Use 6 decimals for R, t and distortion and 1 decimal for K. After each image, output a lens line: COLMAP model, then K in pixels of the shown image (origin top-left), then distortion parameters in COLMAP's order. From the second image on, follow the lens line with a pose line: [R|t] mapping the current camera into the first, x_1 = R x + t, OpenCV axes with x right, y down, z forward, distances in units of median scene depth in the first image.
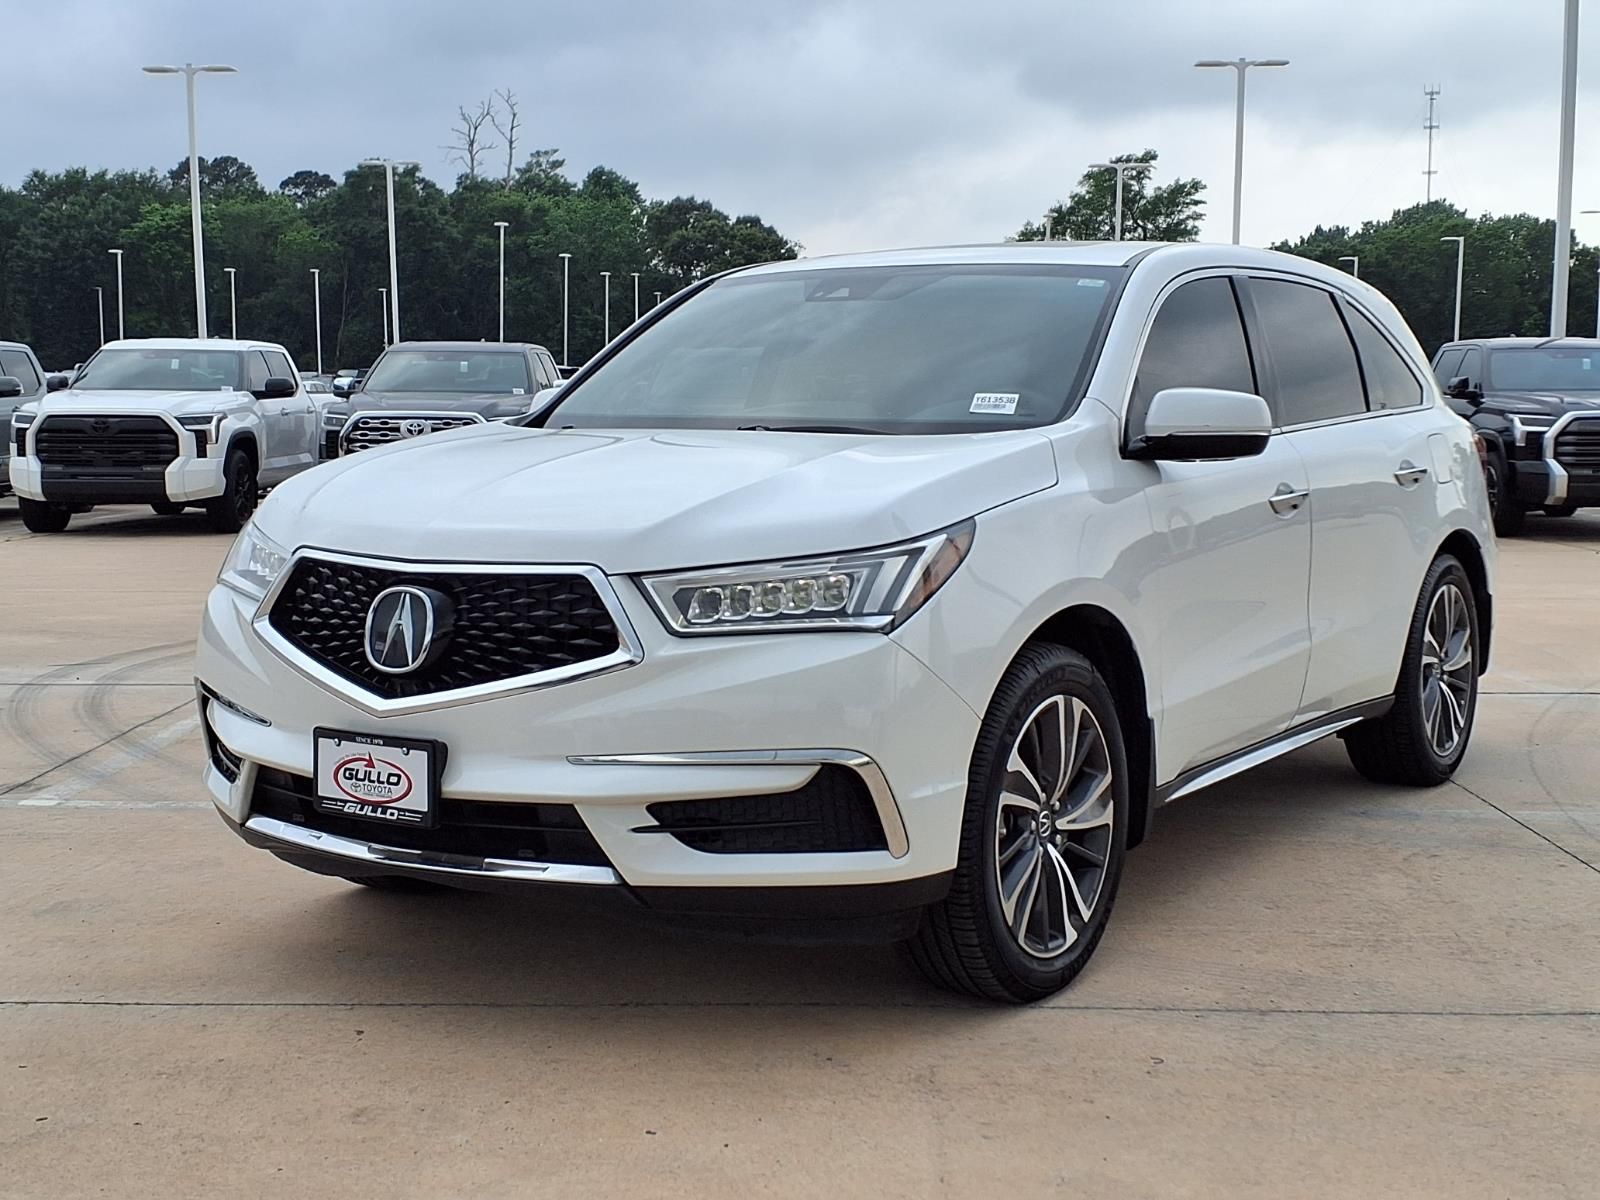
lens RADIAL K [[1968.7, 0, 800.0], [0, 1968.7, 600.0], [0, 0, 1]] dist [0.273104, -0.872117]
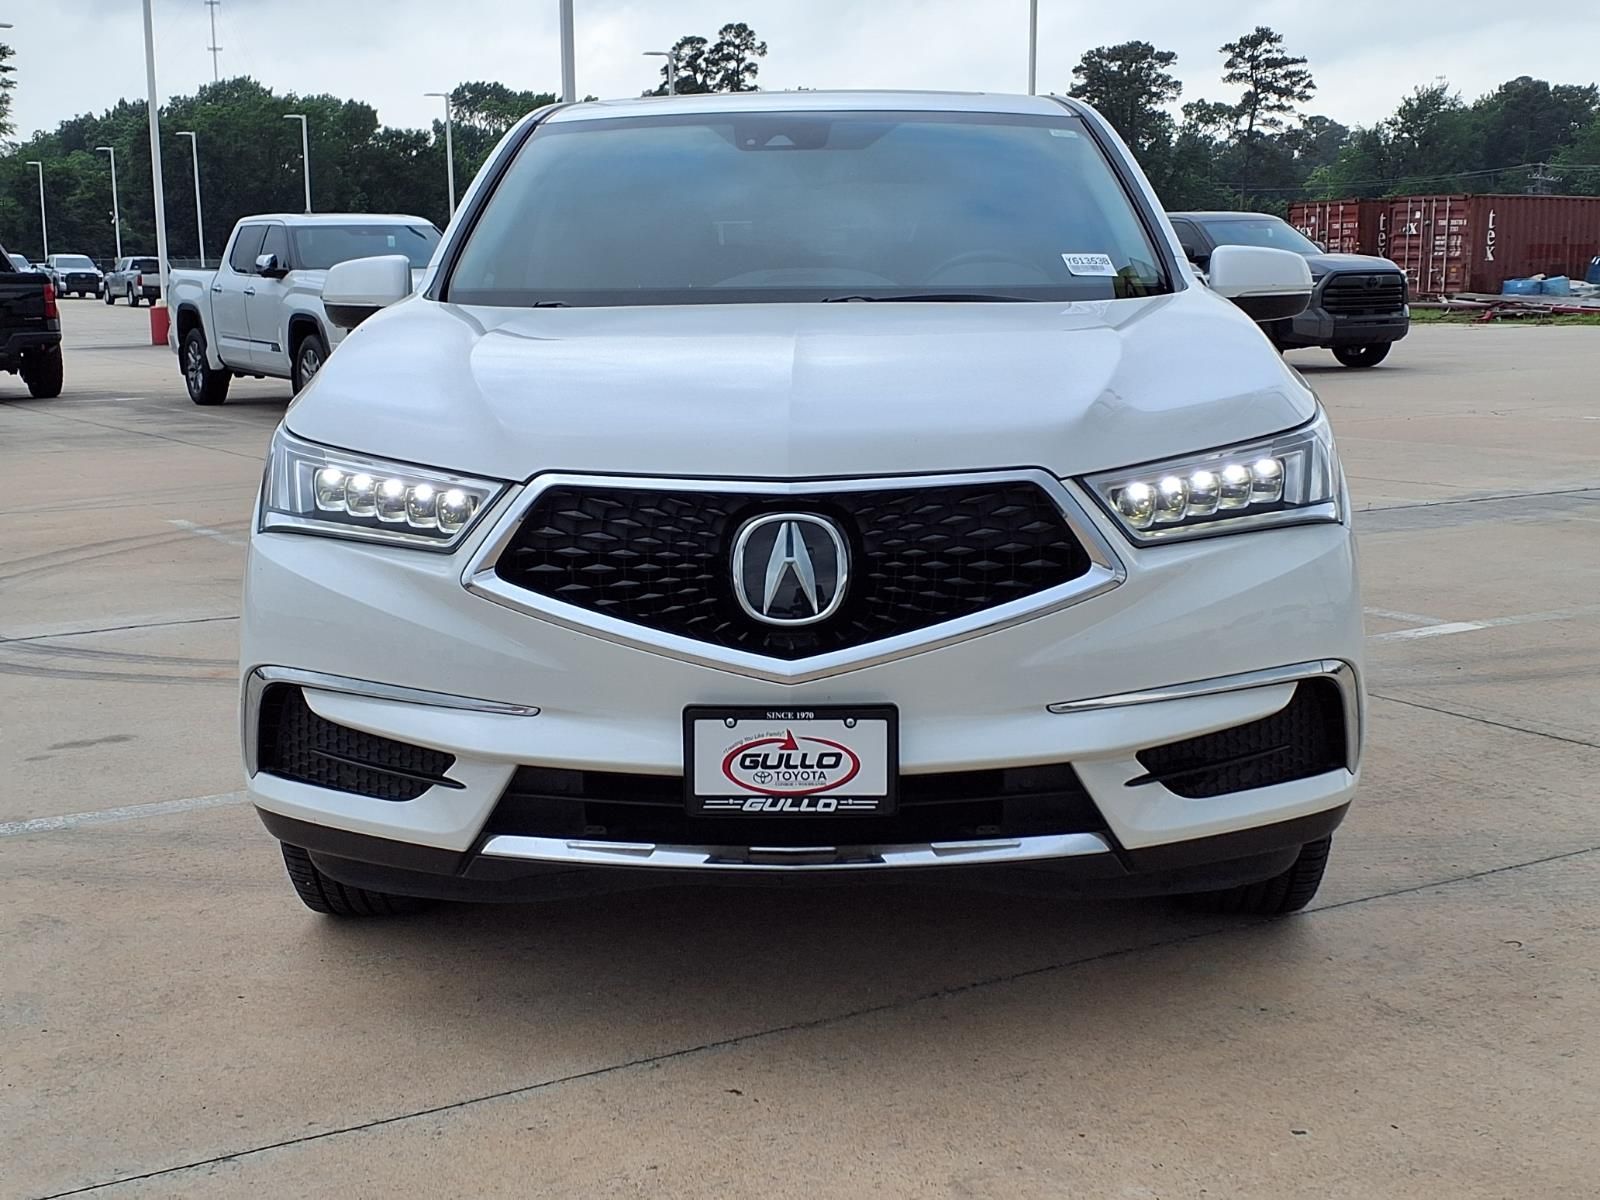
lens RADIAL K [[1968.7, 0, 800.0], [0, 1968.7, 600.0], [0, 0, 1]] dist [0.273104, -0.872117]
pose [[0.863151, -0.094469, 0.496030, -0.590685], [0.064959, 0.994955, 0.076454, -0.031873], [-0.500750, -0.033769, 0.864933, 0.342977]]
